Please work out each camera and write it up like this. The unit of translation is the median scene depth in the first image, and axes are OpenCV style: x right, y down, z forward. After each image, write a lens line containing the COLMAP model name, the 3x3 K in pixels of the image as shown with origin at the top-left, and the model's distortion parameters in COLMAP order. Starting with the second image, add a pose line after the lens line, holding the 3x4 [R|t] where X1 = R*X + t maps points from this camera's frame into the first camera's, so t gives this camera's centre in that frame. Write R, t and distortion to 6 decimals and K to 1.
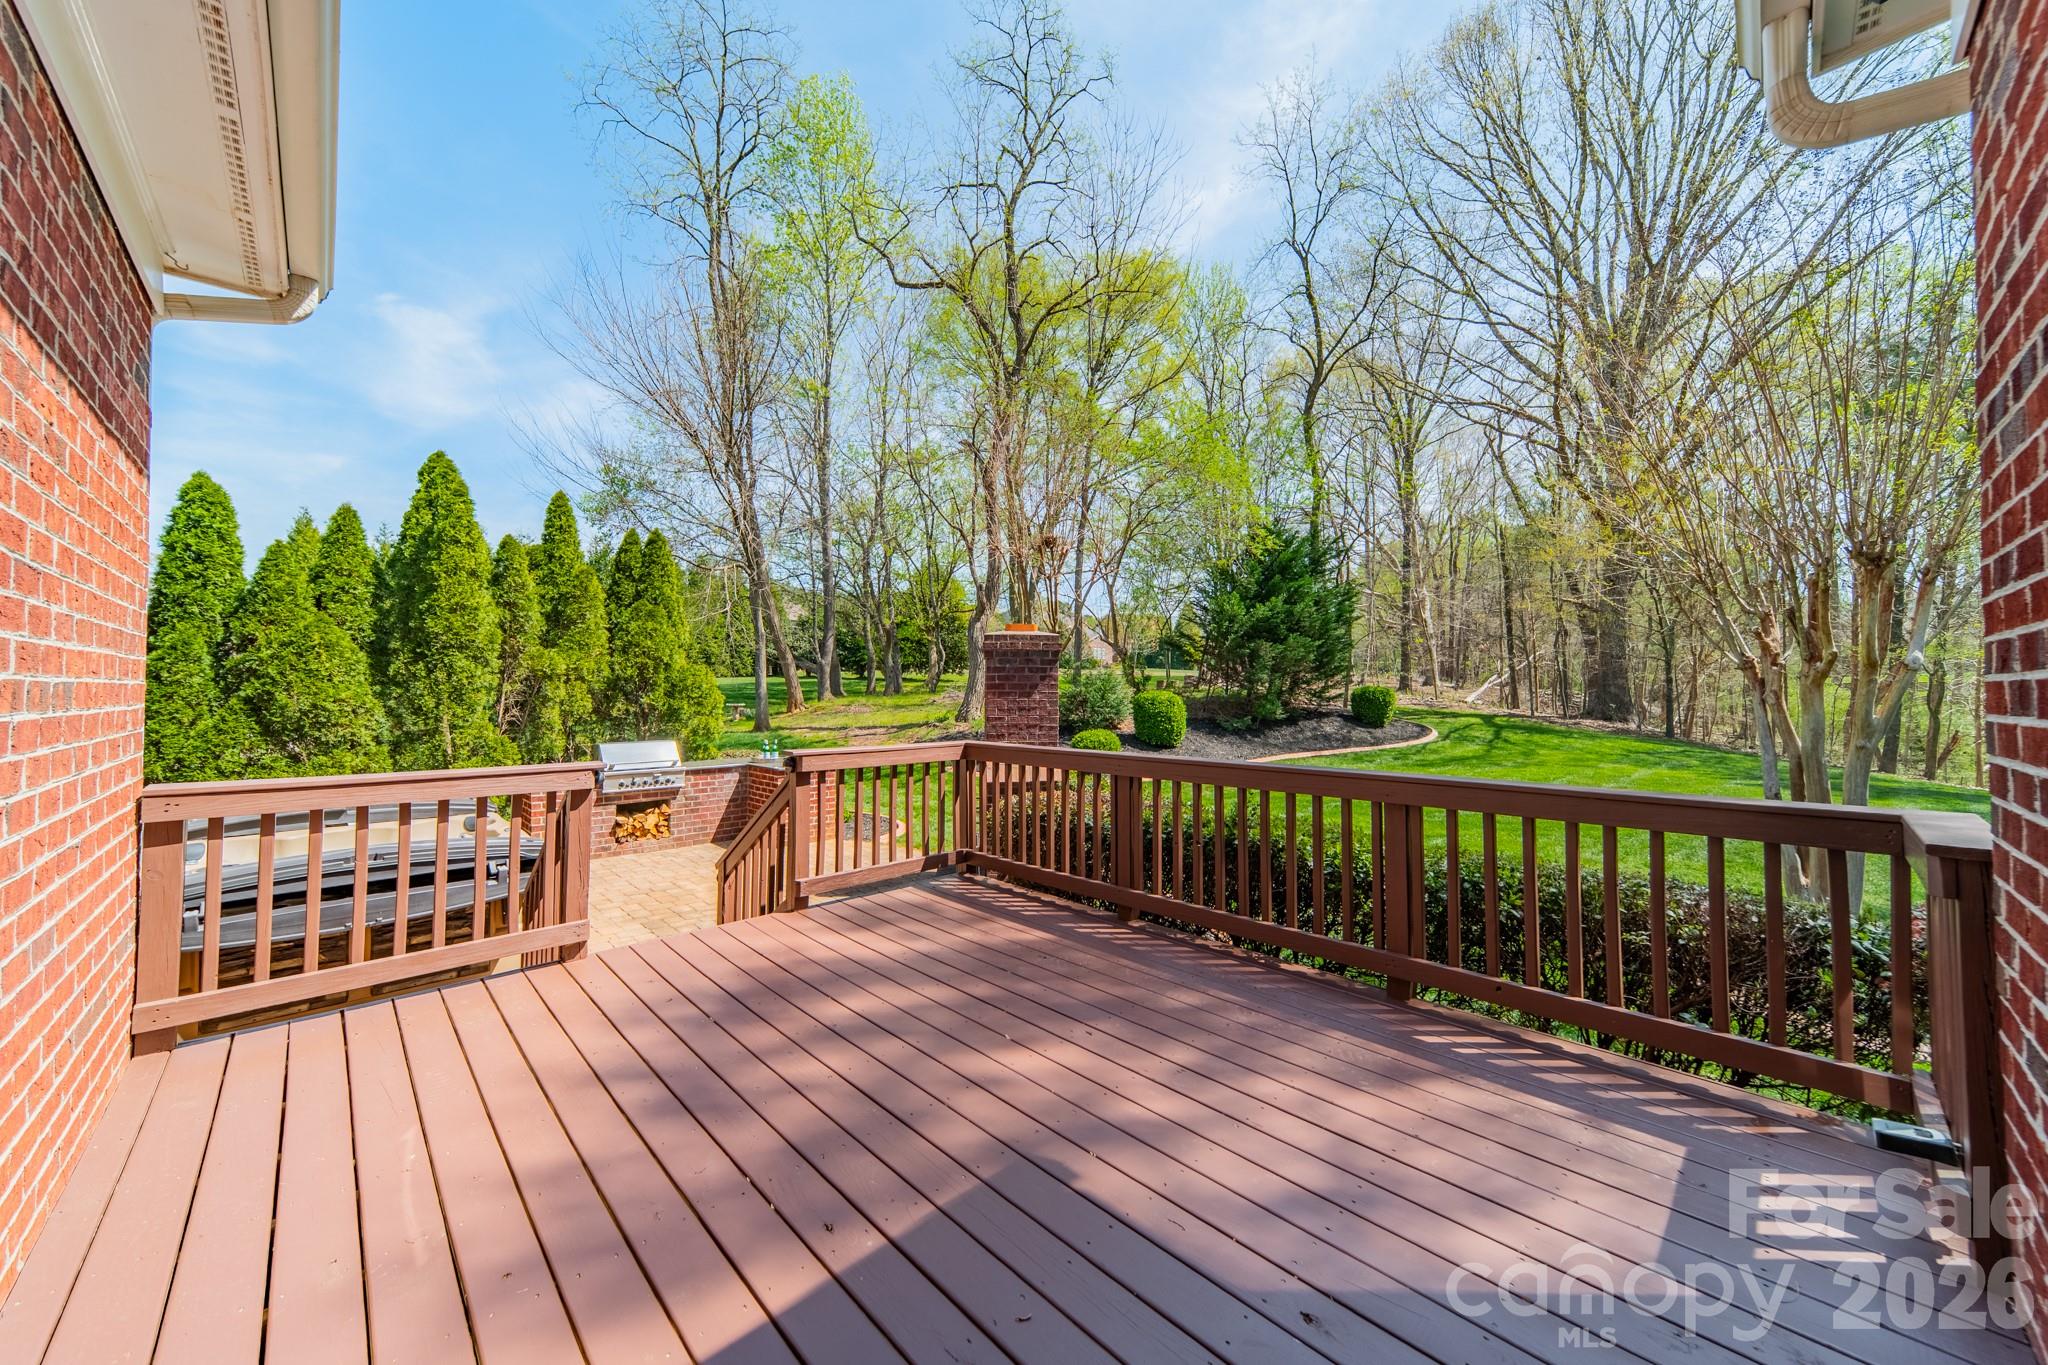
lens RADIAL K [[721.3, 0, 1031.9], [0, 721.3, 680.9], [0, 0, 1]] dist [0.007133, -0.000009]
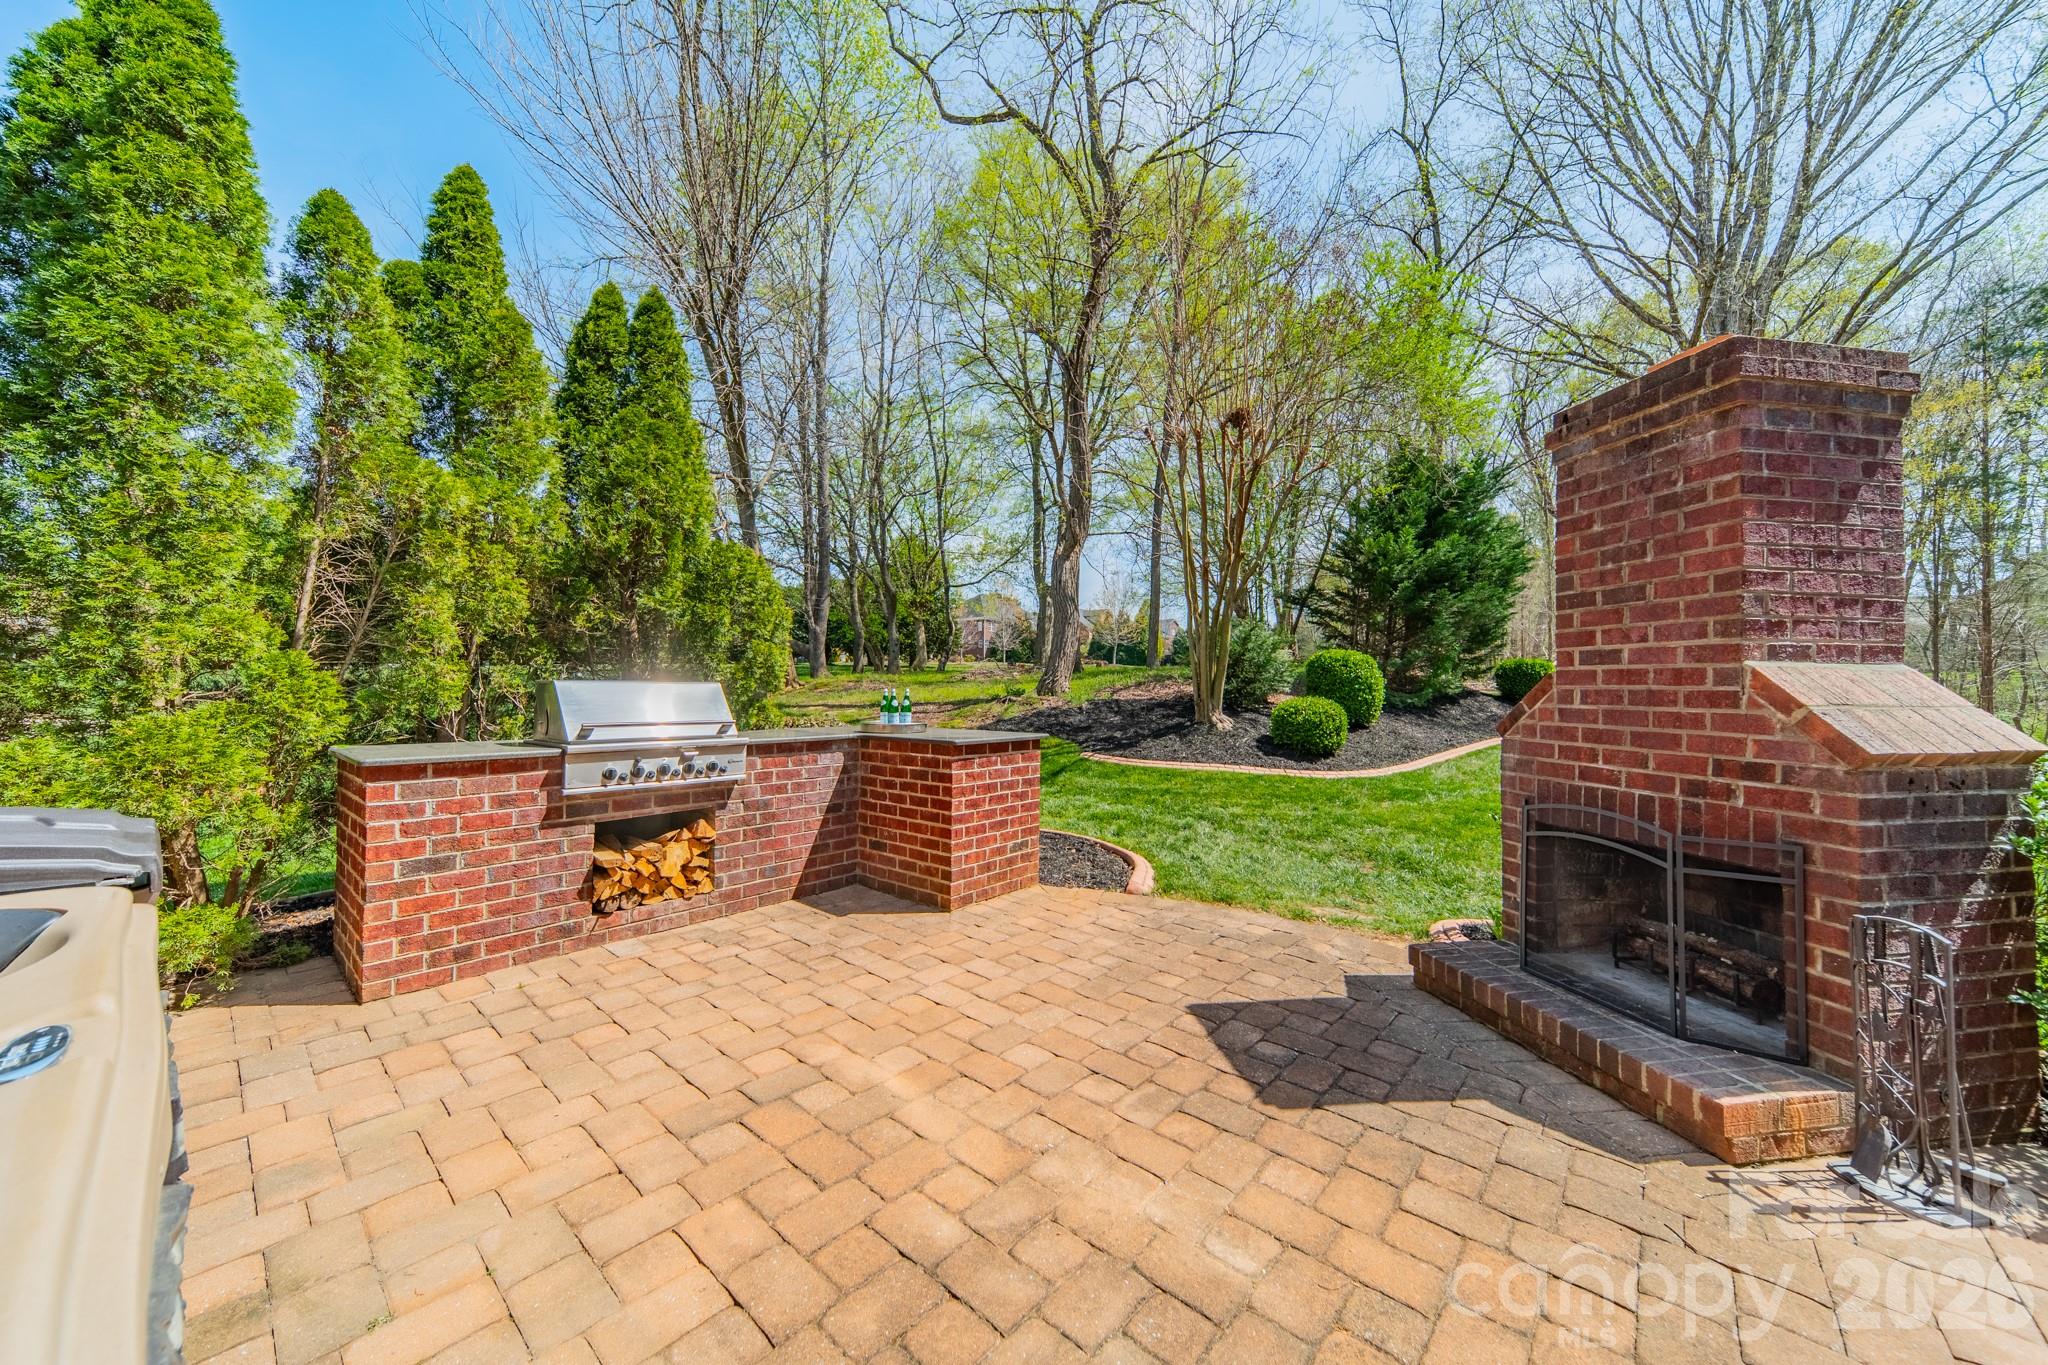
lens RADIAL K [[713.9, 0, 1028.1], [0, 713.9, 681.3], [0, 0, 1]] dist [0.001733, -0.000061]
pose [[0.996003, 0.007368, 0.089021, -0.338990], [-0.007224, 0.999972, -0.001942, 0.082495], [-0.089033, 0.001291, 0.996028, 0.529122]]
